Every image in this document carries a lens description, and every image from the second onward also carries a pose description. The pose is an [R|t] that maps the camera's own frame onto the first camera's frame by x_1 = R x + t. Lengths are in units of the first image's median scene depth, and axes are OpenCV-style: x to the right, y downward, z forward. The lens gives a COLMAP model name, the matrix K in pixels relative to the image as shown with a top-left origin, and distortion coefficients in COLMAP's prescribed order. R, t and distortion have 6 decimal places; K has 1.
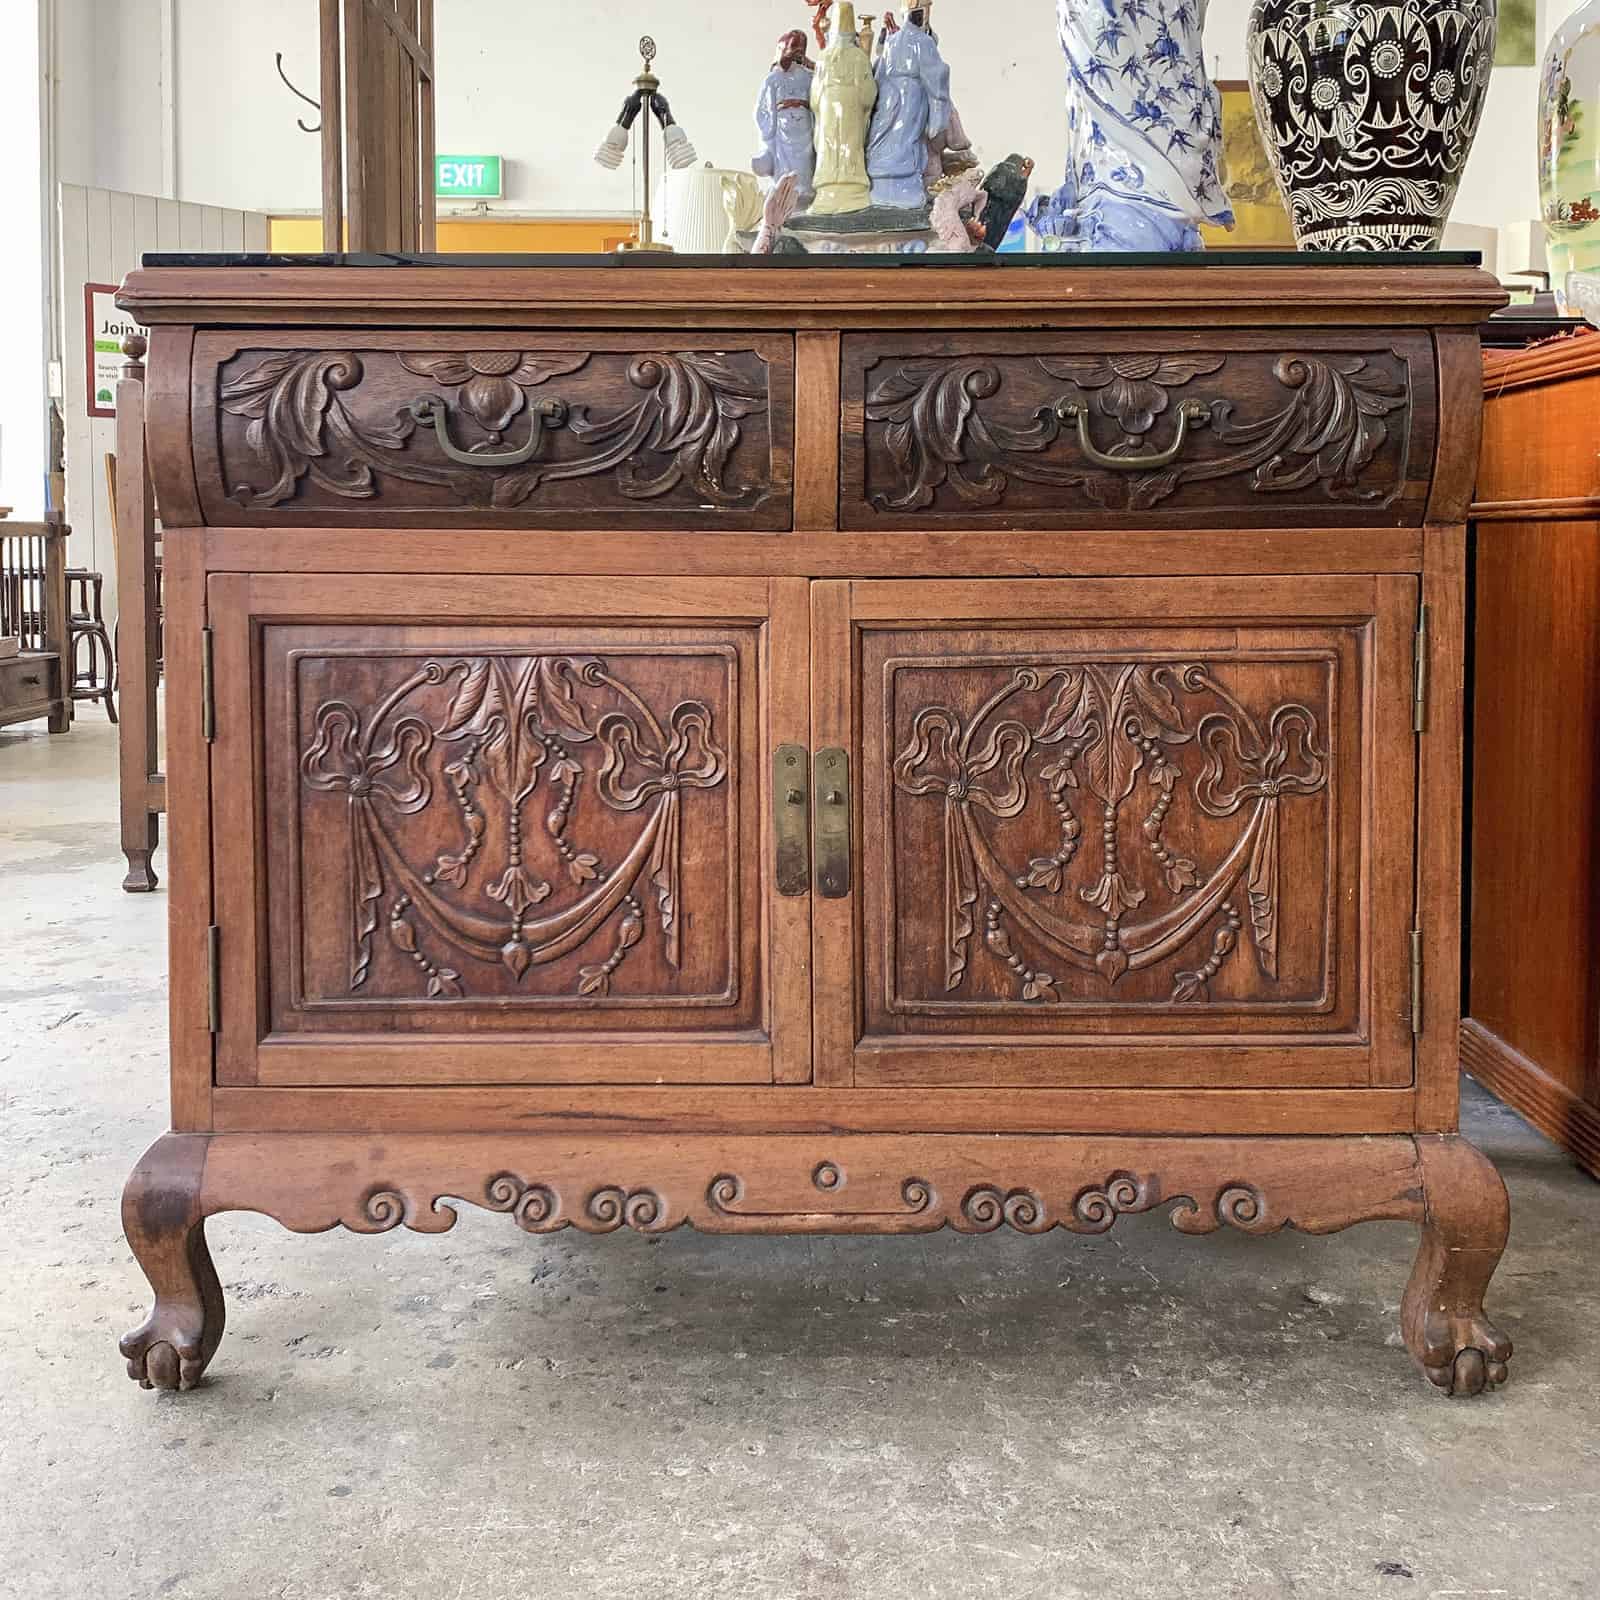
lens RADIAL K [[1705.8, 0, 804.2], [0, 1705.8, 663.7], [0, 0, 1]] dist [0.030092, 0.004574]
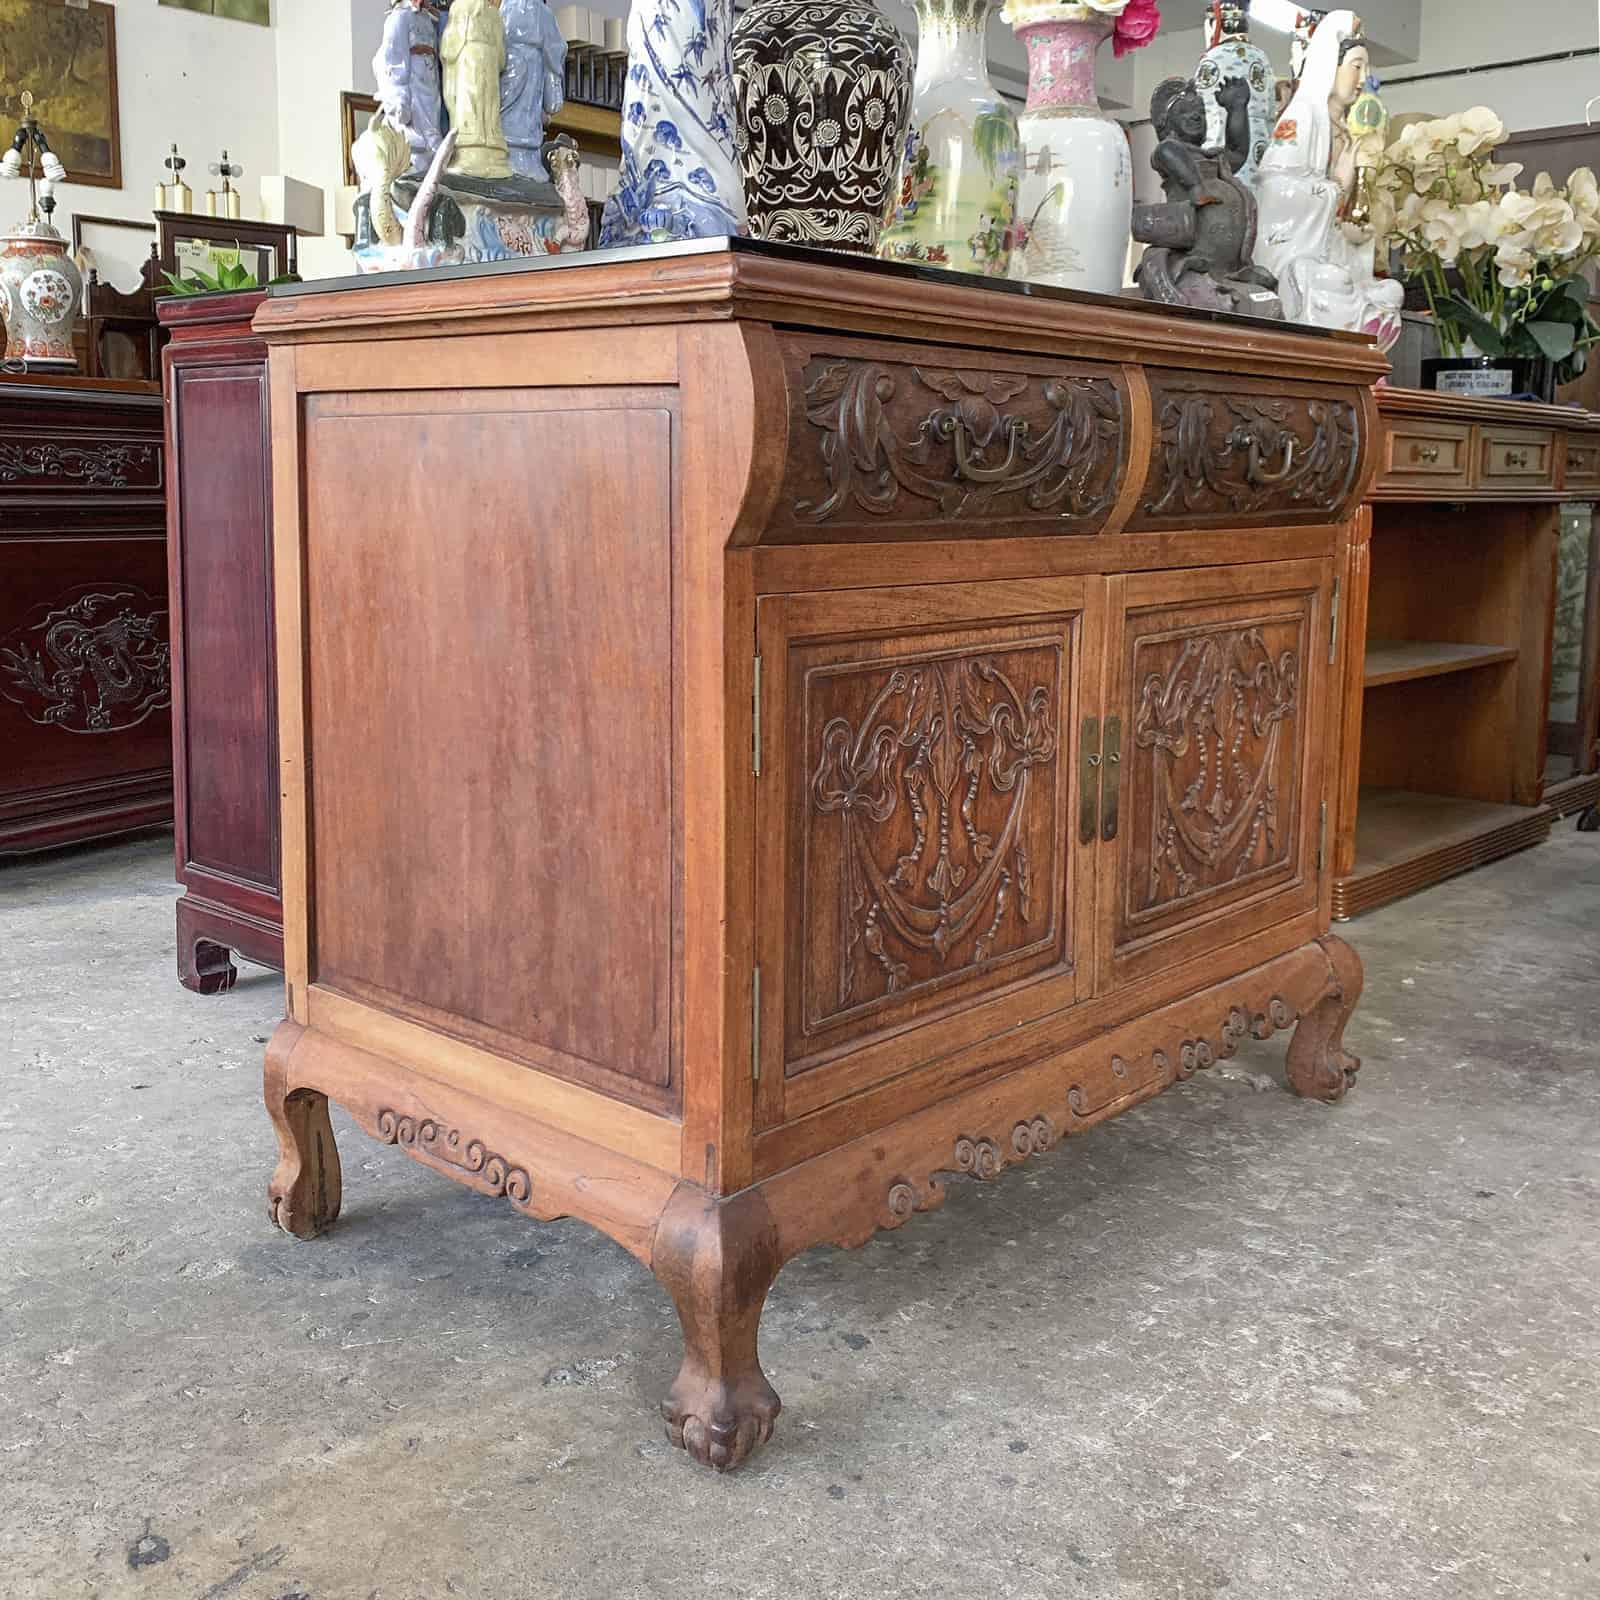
lens RADIAL K [[1678.6, 0, 770.5], [0, 1678.6, 733.2], [0, 0, 1]] dist [0.030501, -0.022490]
pose [[0.680683, -0.106741, 0.724760, -0.612723], [0.046168, 0.993612, 0.102977, -0.043542], [-0.731121, -0.036634, 0.681263, 0.227300]]
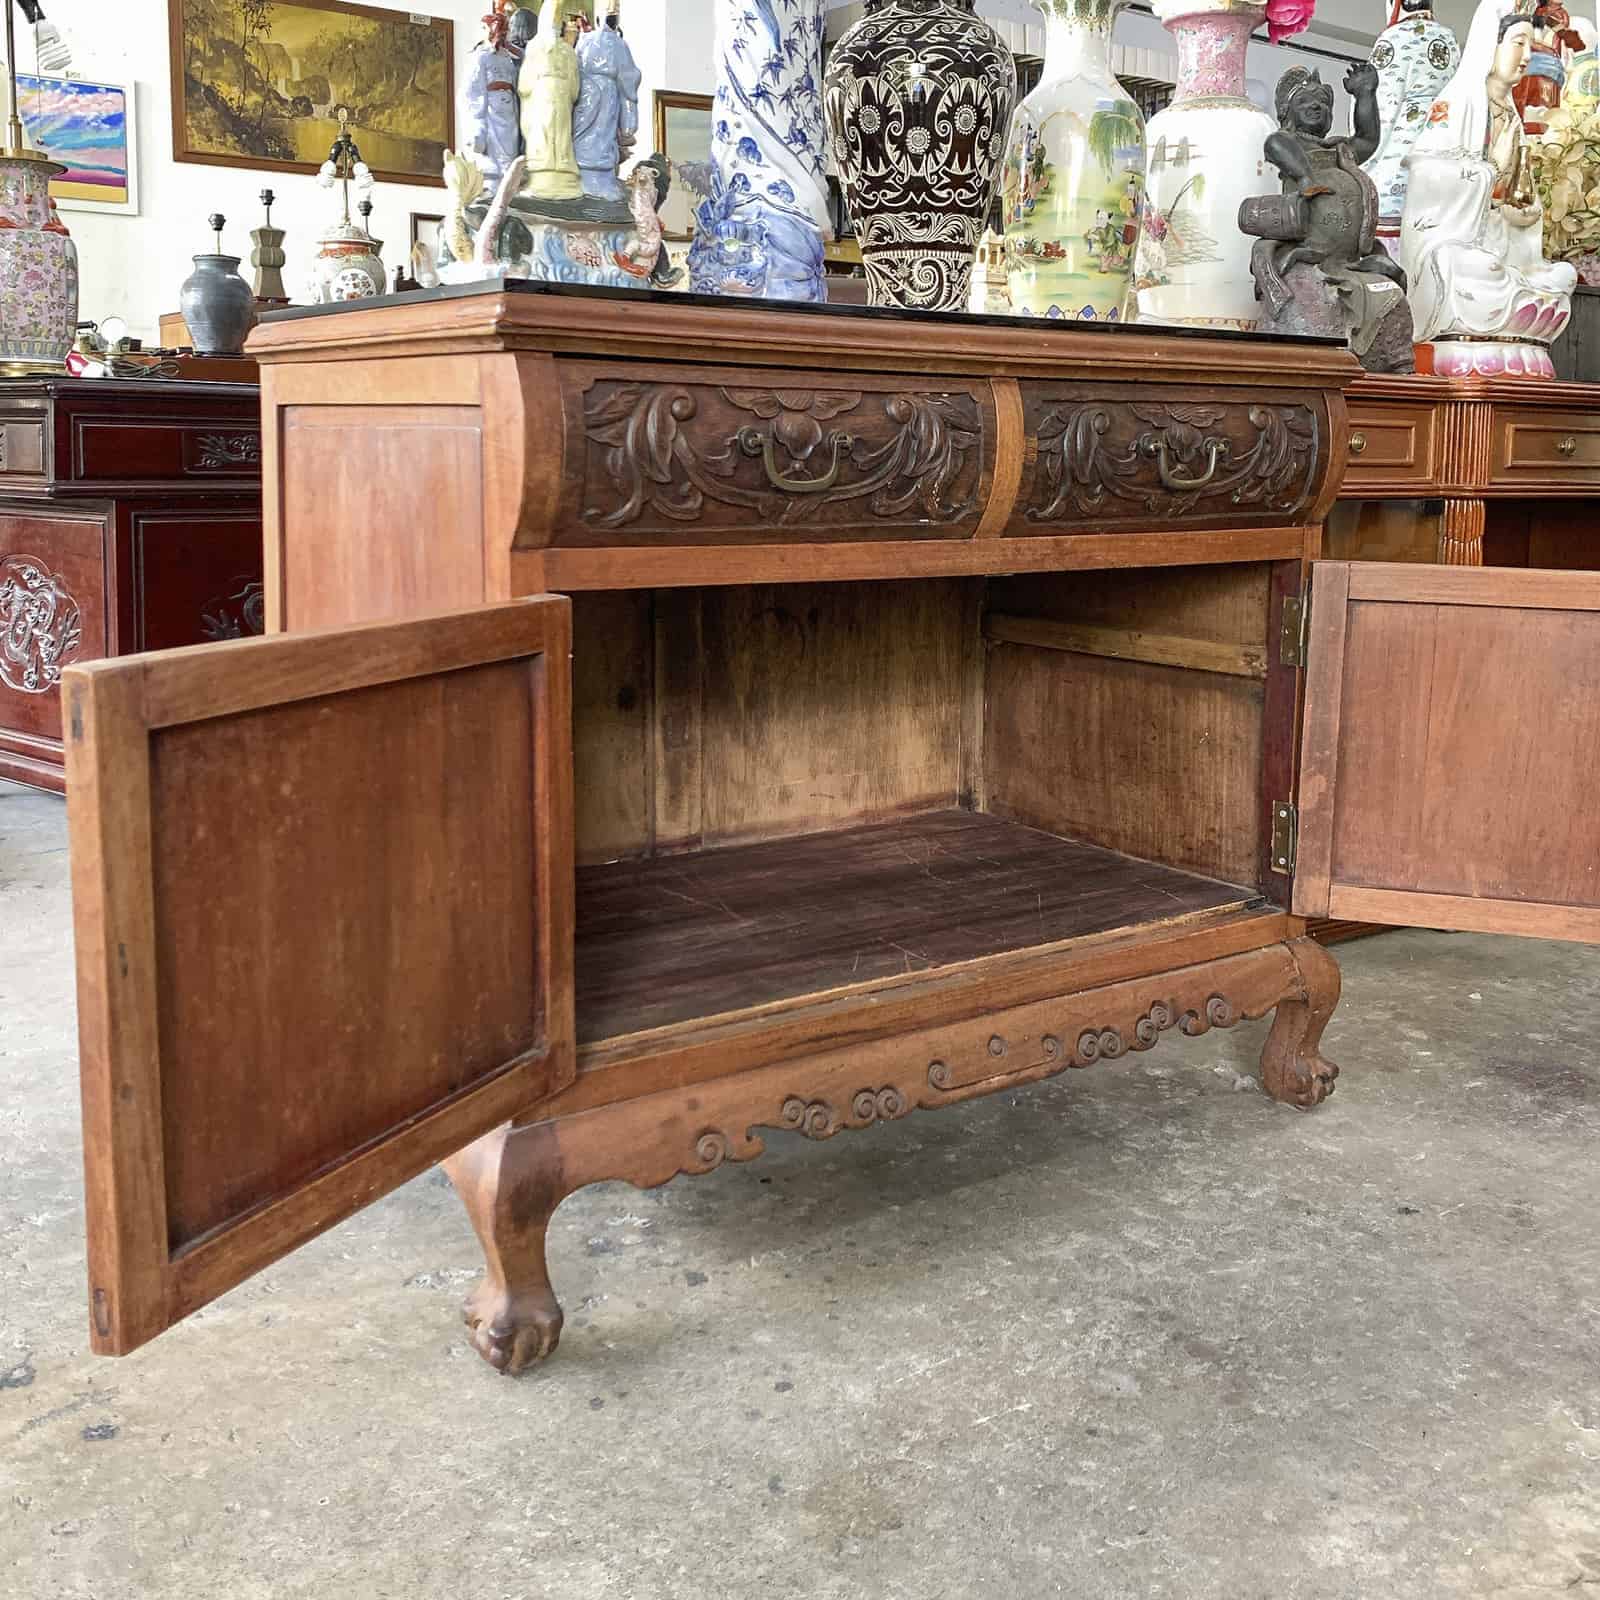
lens RADIAL K [[1676.4, 0, 772.6], [0, 1676.4, 683.0], [0, 0, 1]] dist [0.062425, -0.081662]
pose [[0.822244, -0.071422, 0.564636, -0.496349], [0.030462, 0.996195, 0.081651, -0.046931], [-0.568319, -0.049937, 0.821291, 0.048918]]
